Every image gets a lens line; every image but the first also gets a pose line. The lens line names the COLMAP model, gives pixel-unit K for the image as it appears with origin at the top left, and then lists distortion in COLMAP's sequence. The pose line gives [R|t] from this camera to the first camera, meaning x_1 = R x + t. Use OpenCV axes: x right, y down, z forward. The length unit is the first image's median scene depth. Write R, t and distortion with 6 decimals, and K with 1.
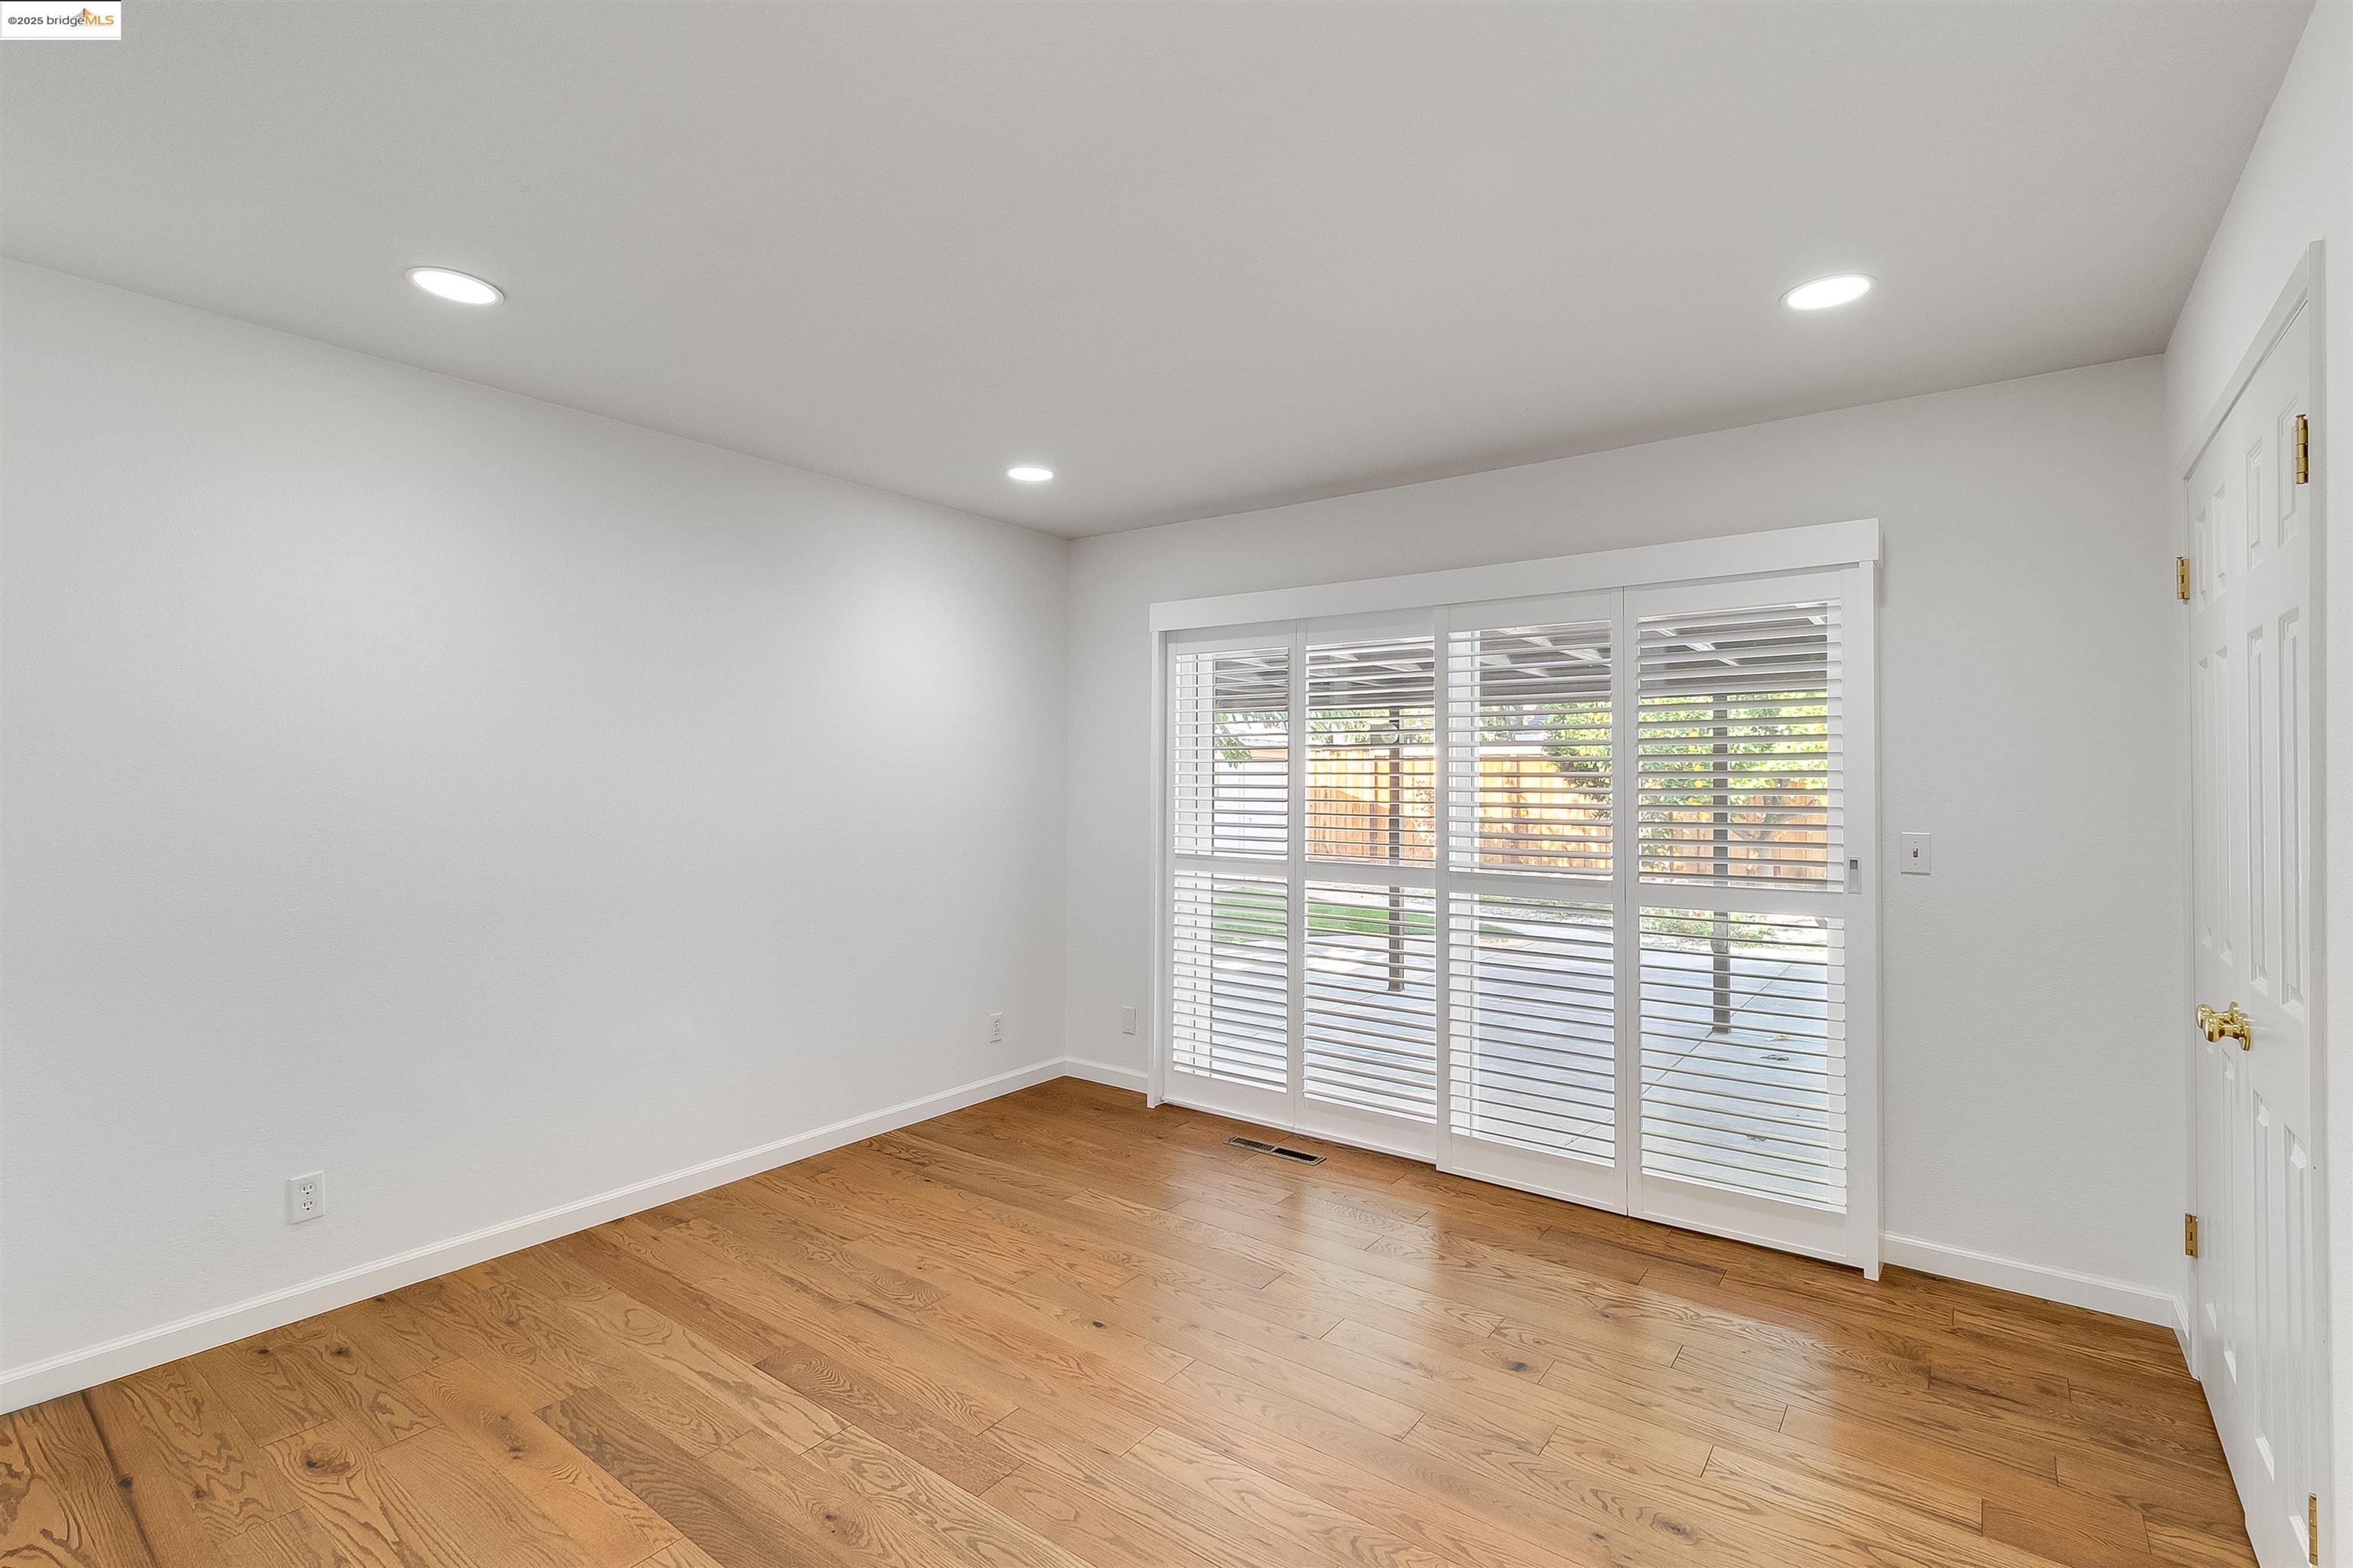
lens RADIAL K [[1095.0, 0, 1166.4], [0, 1095.0, 765.6], [0, 0, 1]] dist [0.000040, -0.000075]
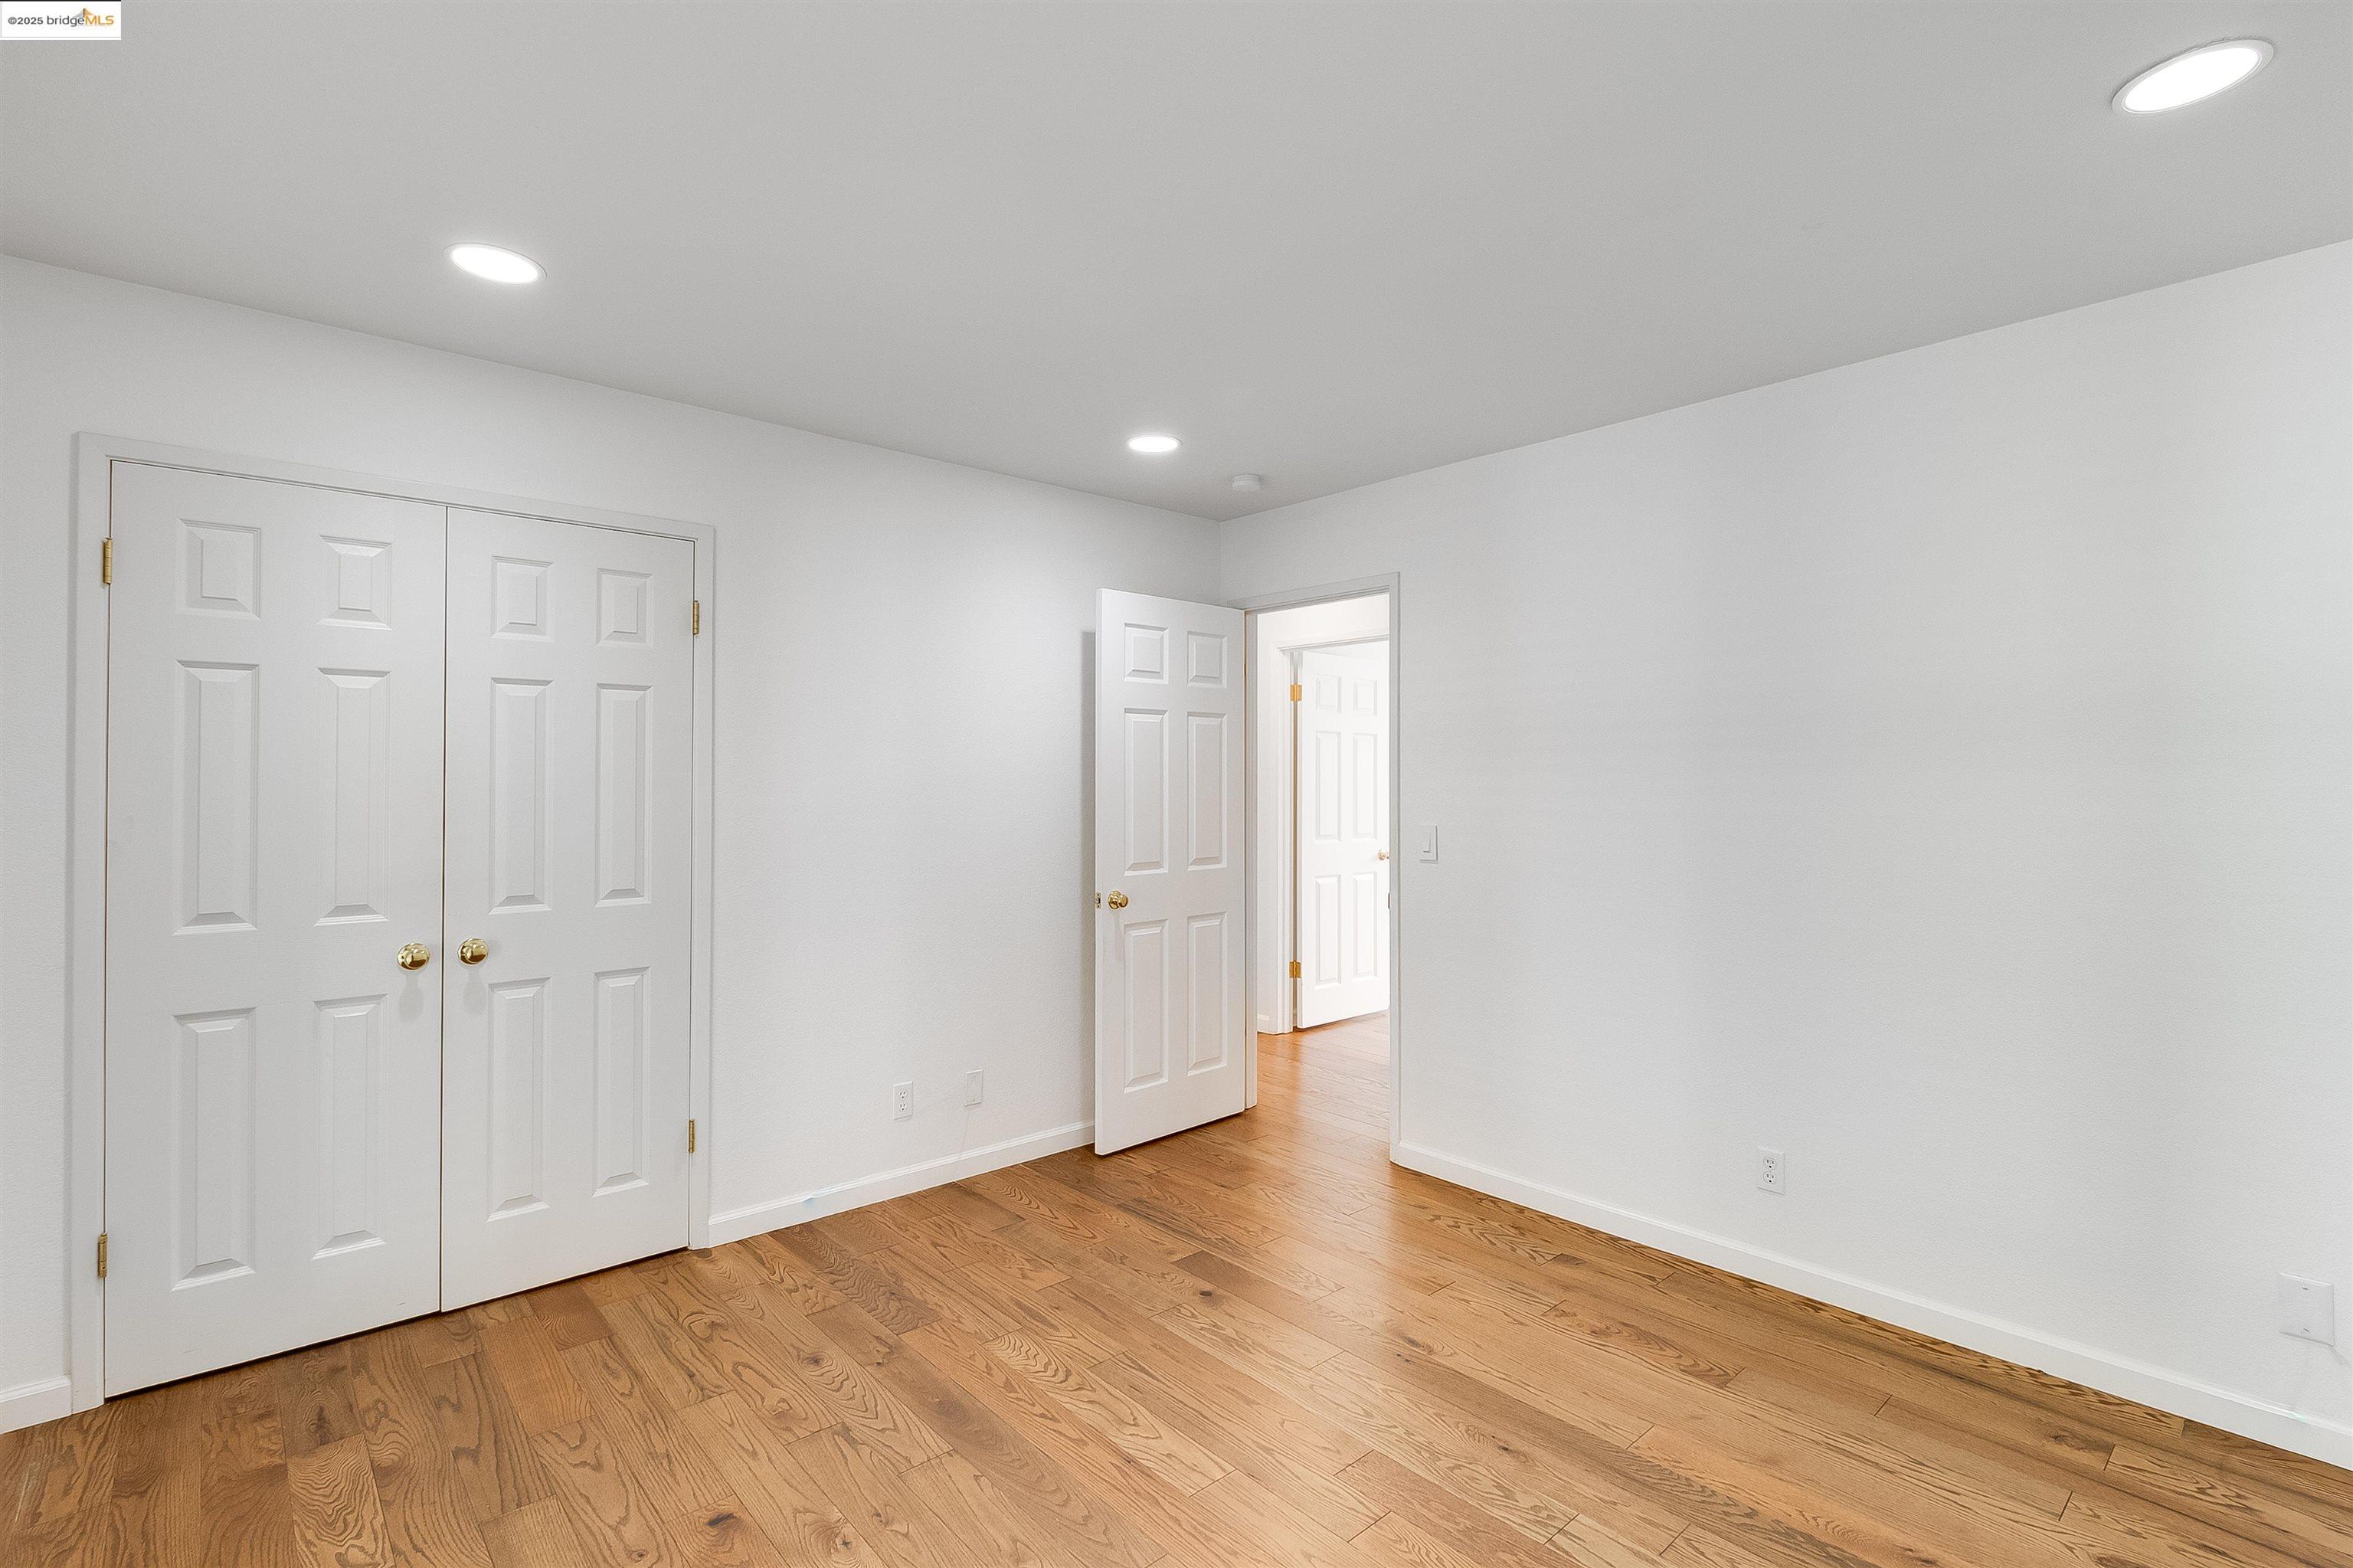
lens RADIAL K [[1095.0, 0, 1166.4], [0, 1095.0, 765.6], [0, 0, 1]] dist [0.000040, -0.000075]
pose [[-0.980156, -0.003983, 0.198190, -0.173416], [-0.008605, 0.999711, -0.022466, 0.020526], [-0.198043, -0.023726, -0.979906, 1.995412]]
